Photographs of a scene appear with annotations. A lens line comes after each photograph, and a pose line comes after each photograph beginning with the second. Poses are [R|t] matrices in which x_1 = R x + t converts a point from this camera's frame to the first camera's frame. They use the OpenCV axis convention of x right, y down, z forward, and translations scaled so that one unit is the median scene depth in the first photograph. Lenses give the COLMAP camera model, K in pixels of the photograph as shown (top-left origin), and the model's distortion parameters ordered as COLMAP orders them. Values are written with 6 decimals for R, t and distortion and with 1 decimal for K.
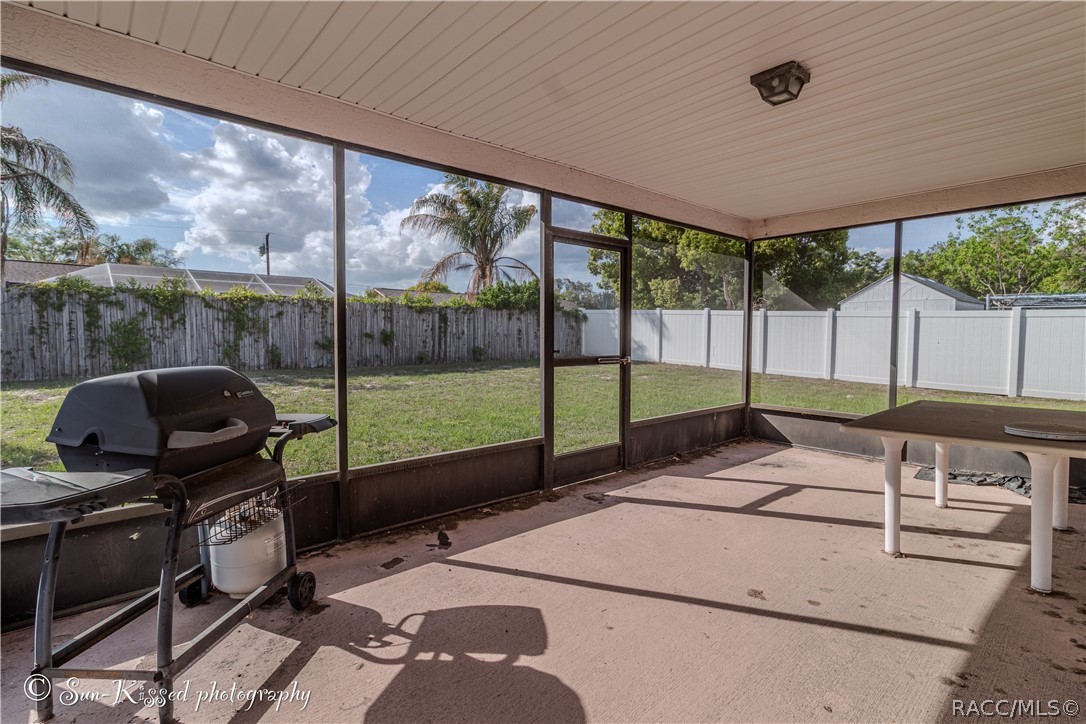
lens RADIAL K [[520.3, 0, 547.6], [0, 520.3, 363.4], [0, 0, 1]] dist [0.000843, 0.001792]
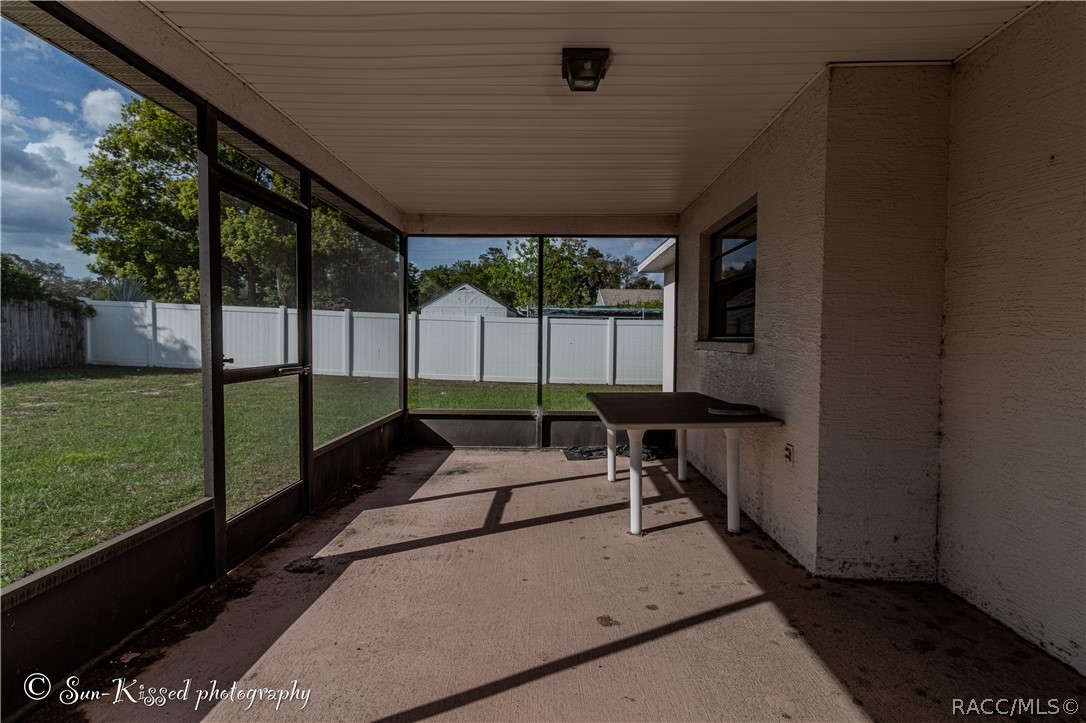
lens RADIAL K [[520.3, 0, 550.0], [0, 520.3, 362.0], [0, 0, 1]] dist [0.000843, 0.001792]
pose [[0.669977, -0.033146, 0.741641, -0.069045], [0.037149, 0.999248, 0.011100, -0.005085], [-0.741452, 0.020114, 0.670705, 0.096119]]
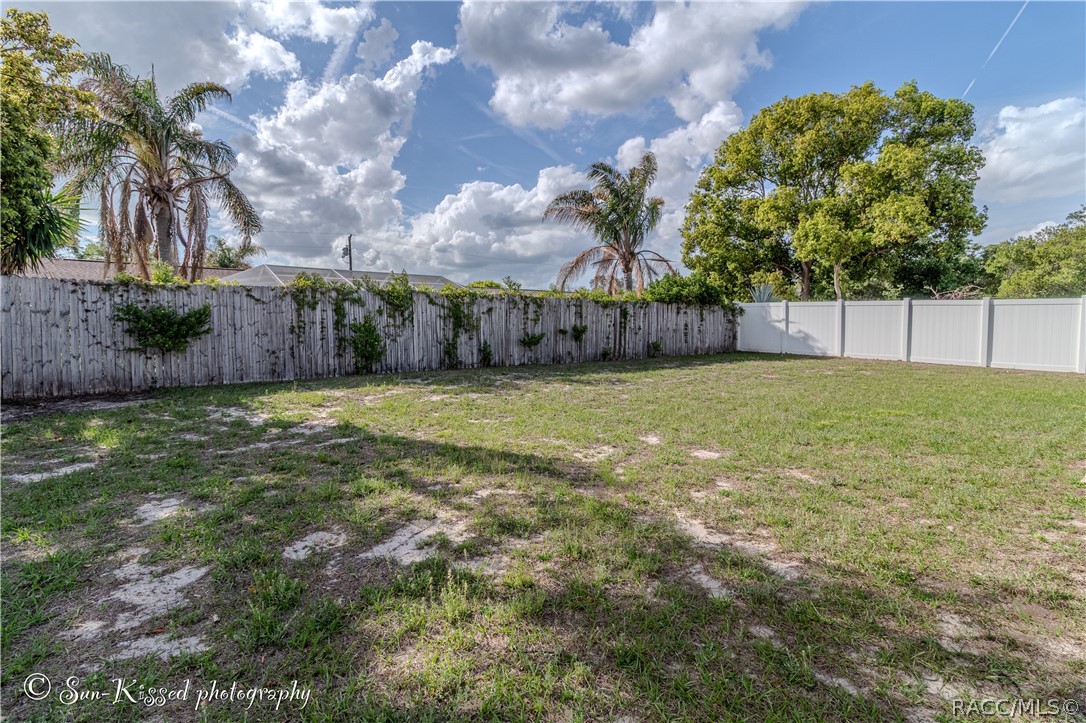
lens RADIAL K [[520.3, 0, 543.1], [0, 520.3, 354.2], [0, 0, 1]] dist [0.000843, 0.001792]
pose [[0.998237, -0.010927, -0.058335, -0.424752], [0.010133, 0.999852, -0.013882, 0.001685], [0.058478, 0.013266, 0.998201, 0.047540]]
